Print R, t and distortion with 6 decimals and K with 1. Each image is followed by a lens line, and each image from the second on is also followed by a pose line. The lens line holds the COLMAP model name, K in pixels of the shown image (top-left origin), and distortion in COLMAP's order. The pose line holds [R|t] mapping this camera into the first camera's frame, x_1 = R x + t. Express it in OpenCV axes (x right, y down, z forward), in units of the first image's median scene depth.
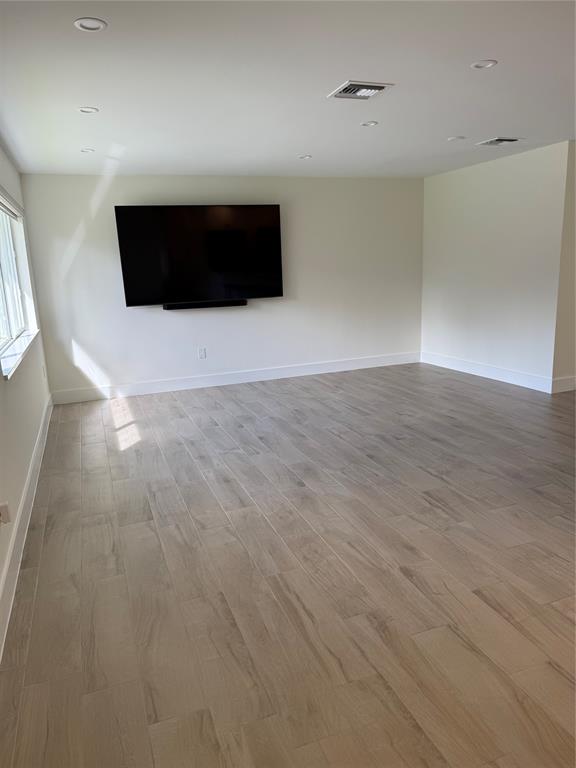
lens RADIAL K [[532.2, 0, 288.0], [0, 532.2, 384.0], [0, 0, 1]] dist [0.080625, -0.112411]
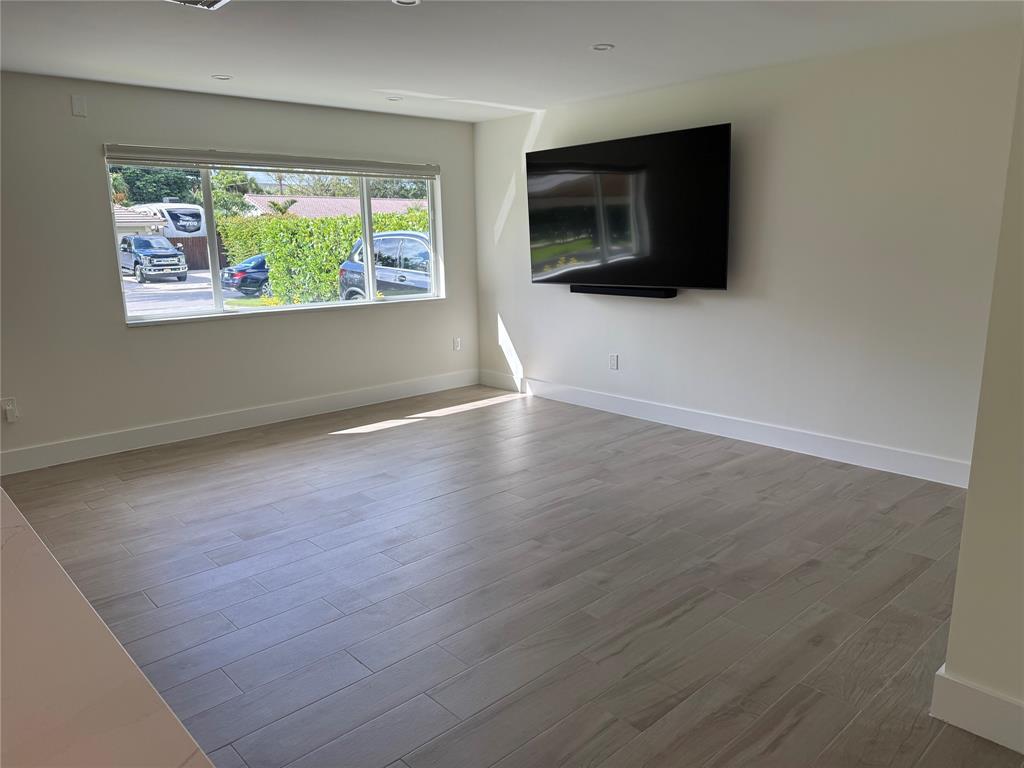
lens RADIAL K [[708.8, 0, 515.0], [0, 708.8, 389.9], [0, 0, 1]] dist [0.069530, -0.116234]
pose [[0.382761, 0.230685, -0.894583, 1.203249], [-0.199923, 0.966061, 0.163577, -0.290561], [0.901956, 0.116237, 0.415889, 1.047480]]
